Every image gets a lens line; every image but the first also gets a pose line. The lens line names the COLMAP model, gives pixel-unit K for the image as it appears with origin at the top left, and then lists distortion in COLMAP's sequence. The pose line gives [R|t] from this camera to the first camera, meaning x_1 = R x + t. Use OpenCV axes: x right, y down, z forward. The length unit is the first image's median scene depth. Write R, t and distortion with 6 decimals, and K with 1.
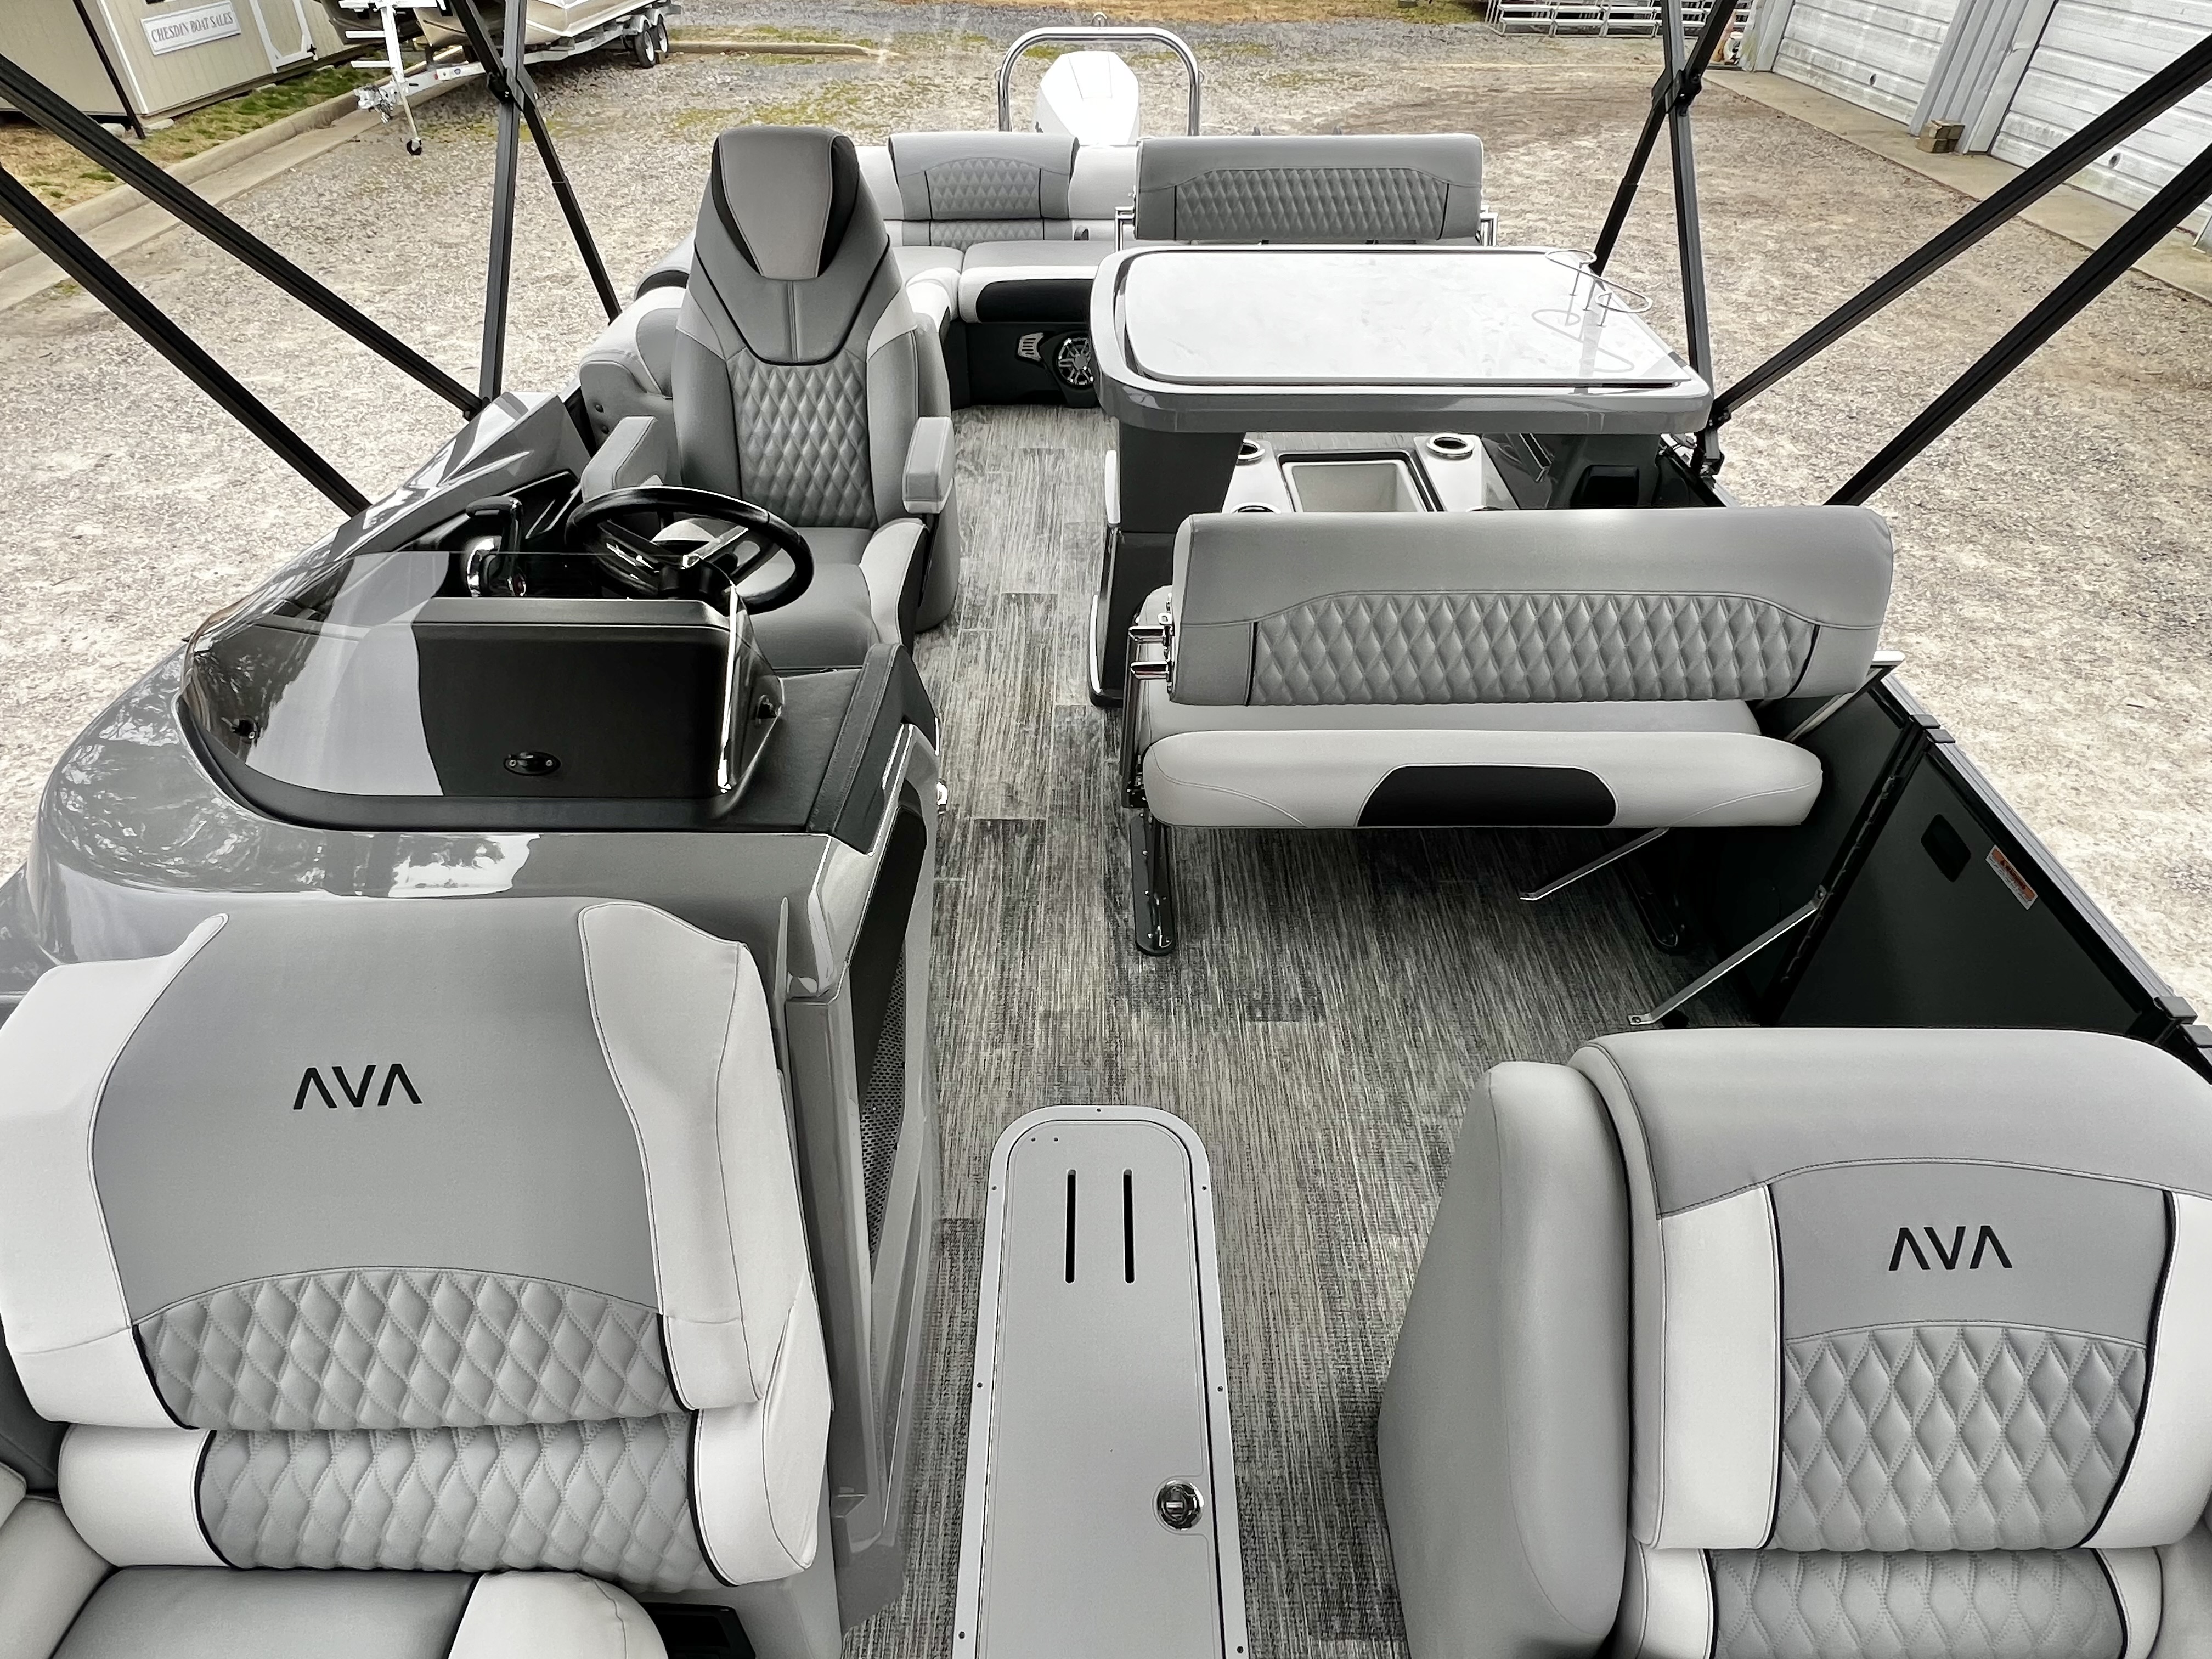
lens RADIAL K [[1227.8, 0, 1094.1], [0, 1227.8, 839.3], [0, 0, 1]] dist [0.000601, -0.000883]
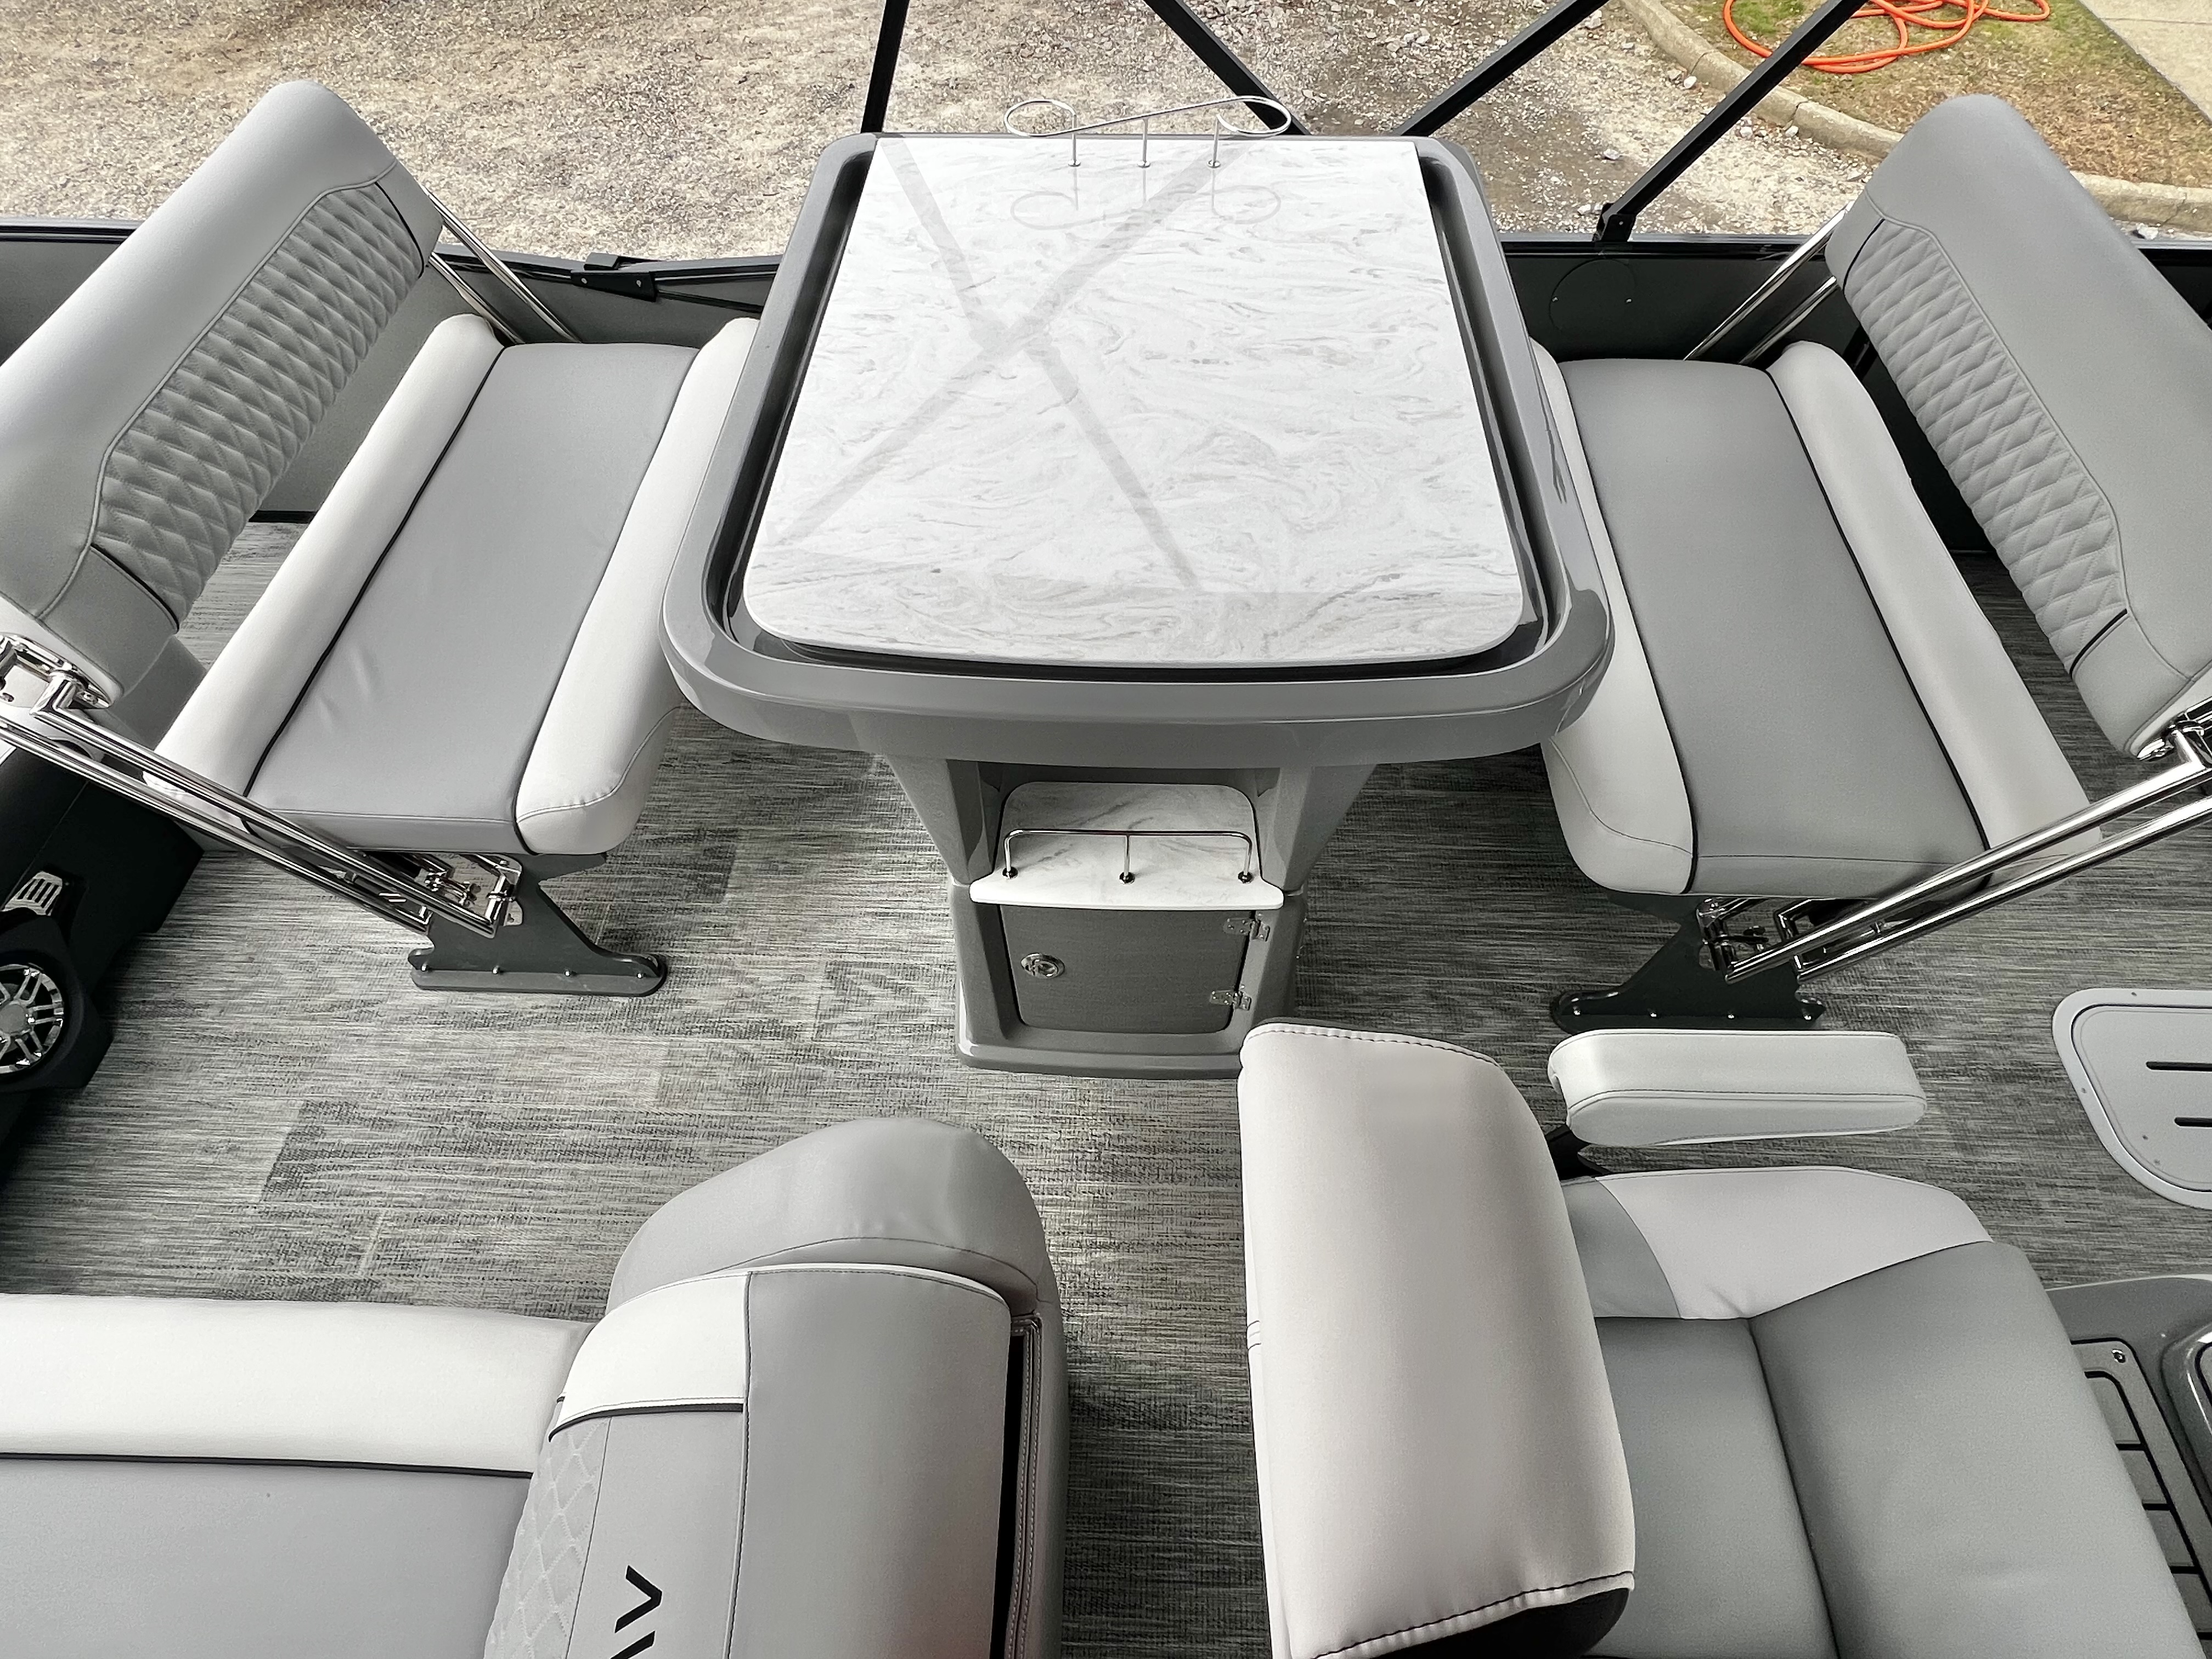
lens RADIAL K [[1152.3, 0, 1098.7], [0, 1152.3, 832.0], [0, 0, 1]] dist [0.001106, -0.000921]
pose [[0.037193, -0.822935, 0.566916, -0.269359], [0.658794, 0.446765, 0.605303, -0.663634], [-0.751404, 0.350968, 0.558761, 0.778950]]
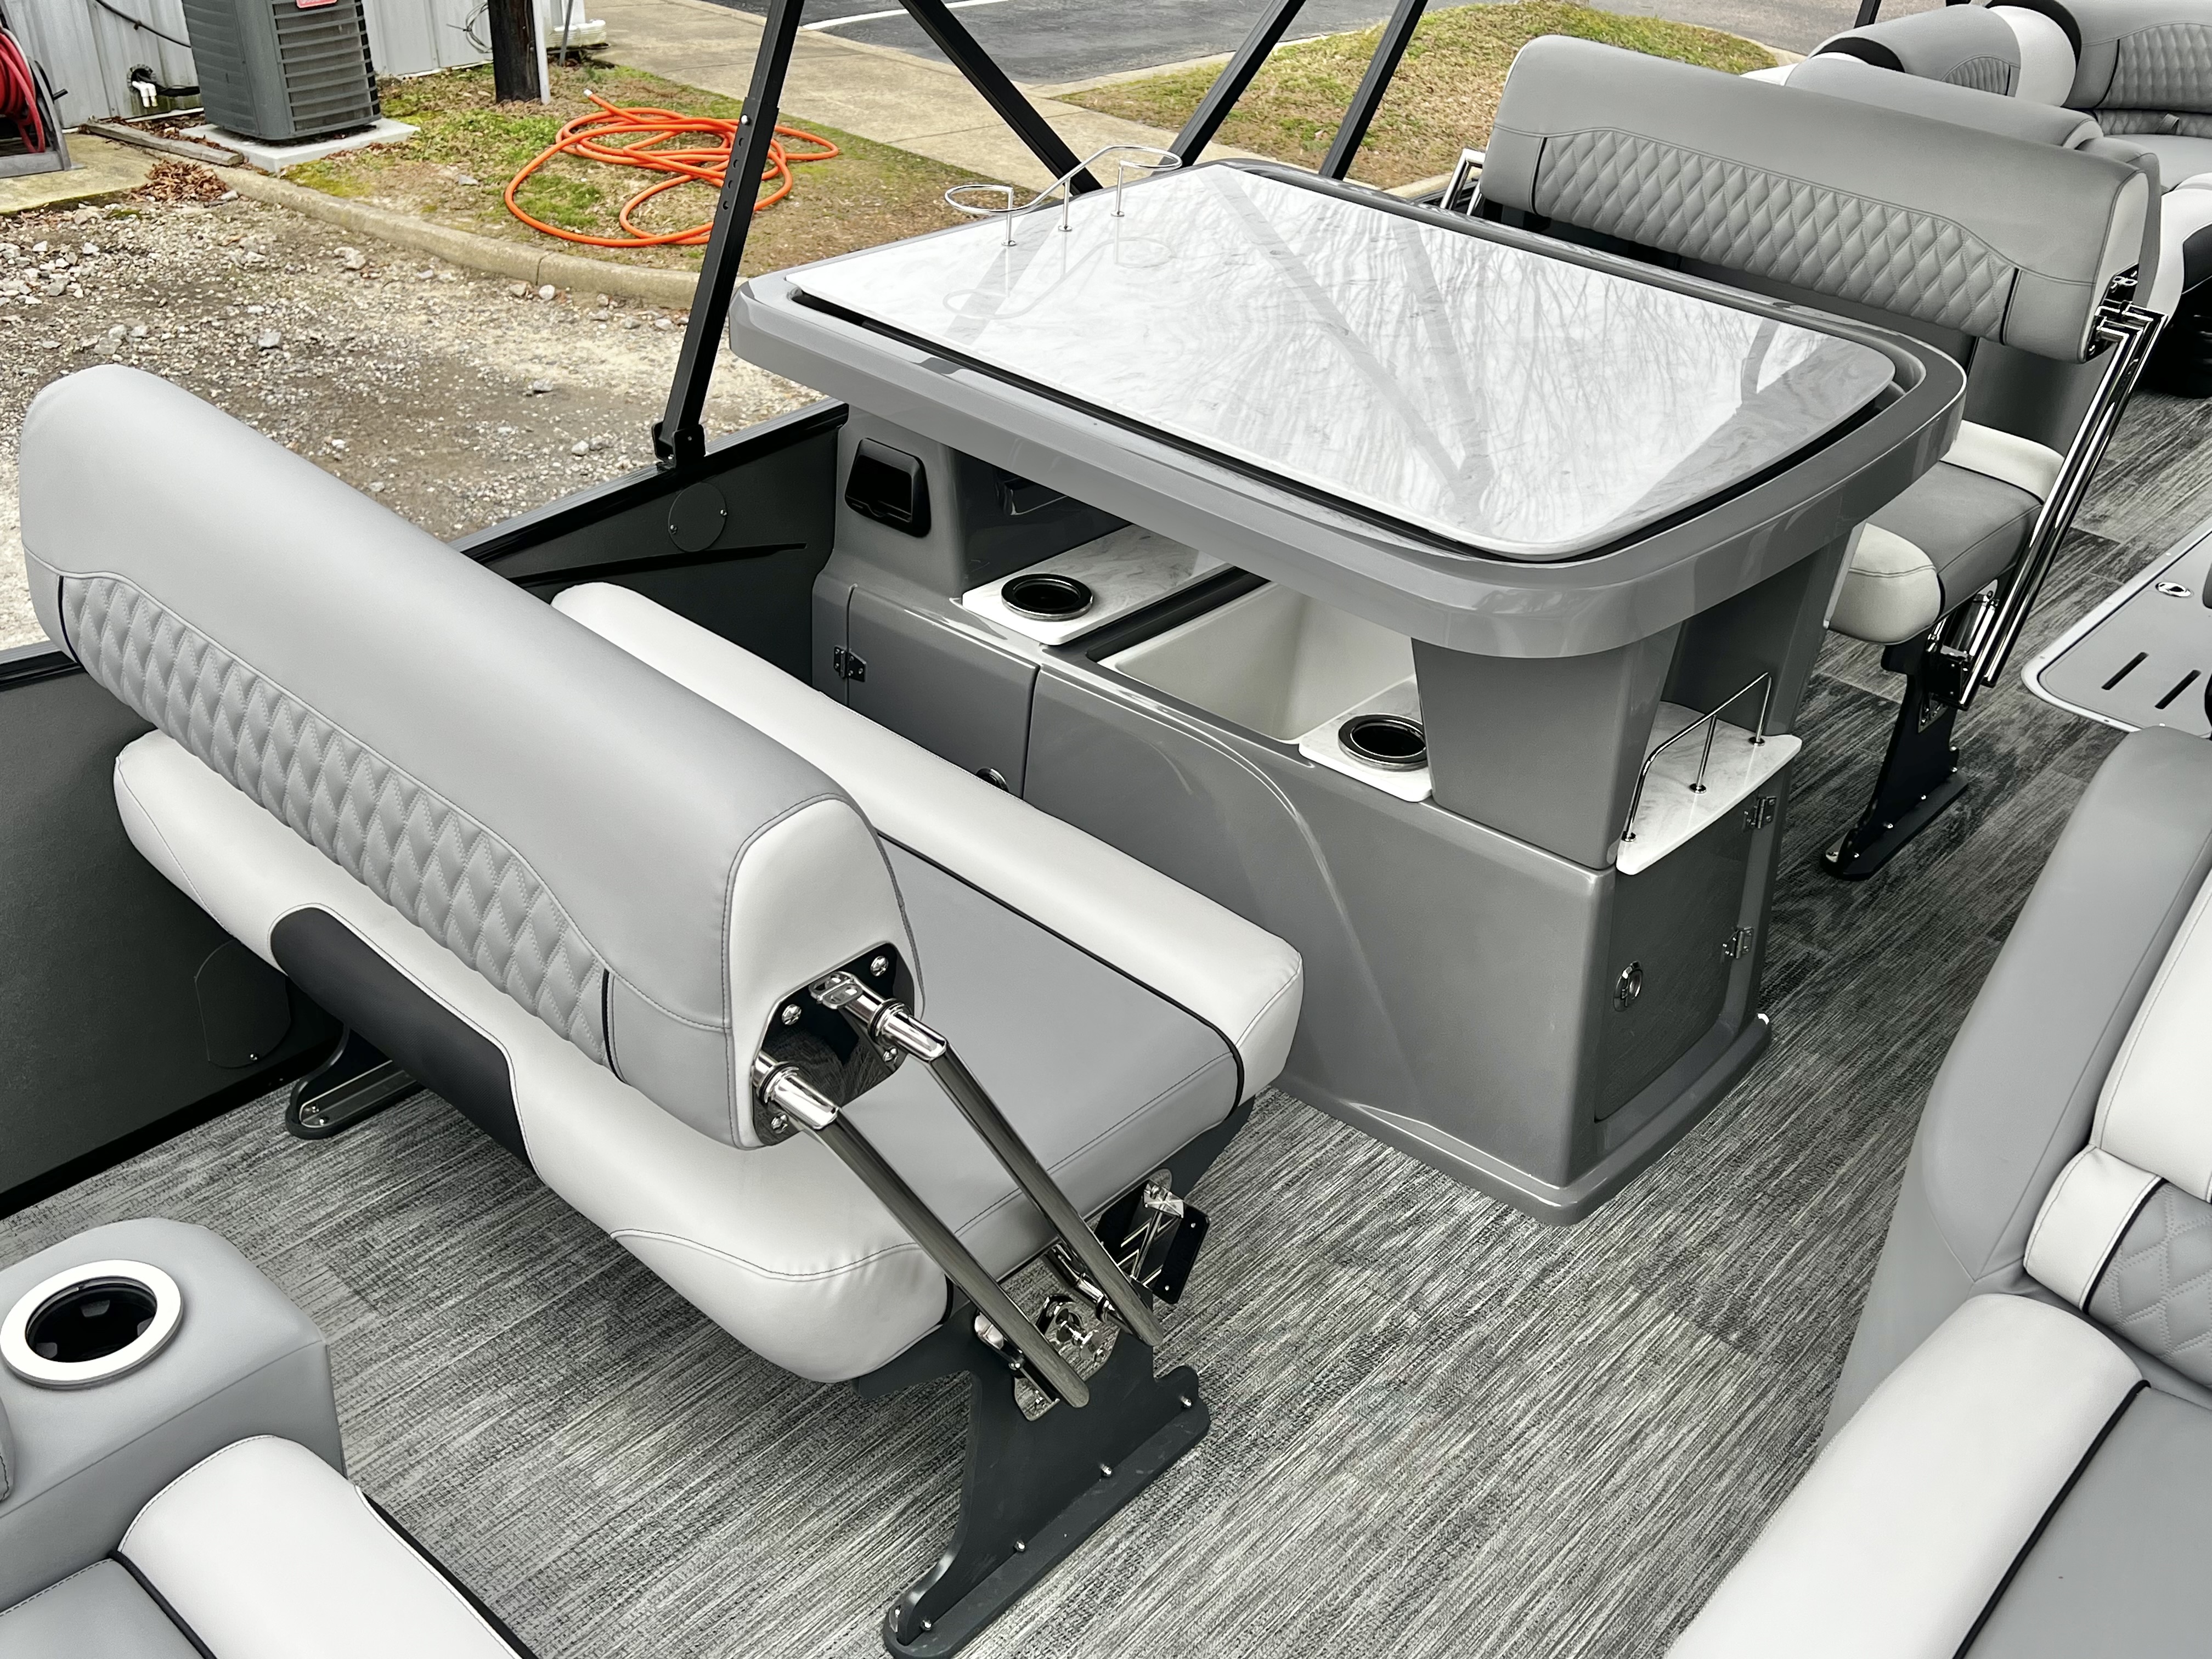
lens RADIAL K [[2159.2, 0, 1111.1], [0, 2159.2, 800.3], [0, 0, 1]] dist [0.044096, 0.000000]
pose [[-0.747278, -0.380968, 0.544462, -0.289924], [0.387706, 0.415473, 0.822841, -1.158459], [-0.539685, 0.825982, -0.162770, 1.369241]]
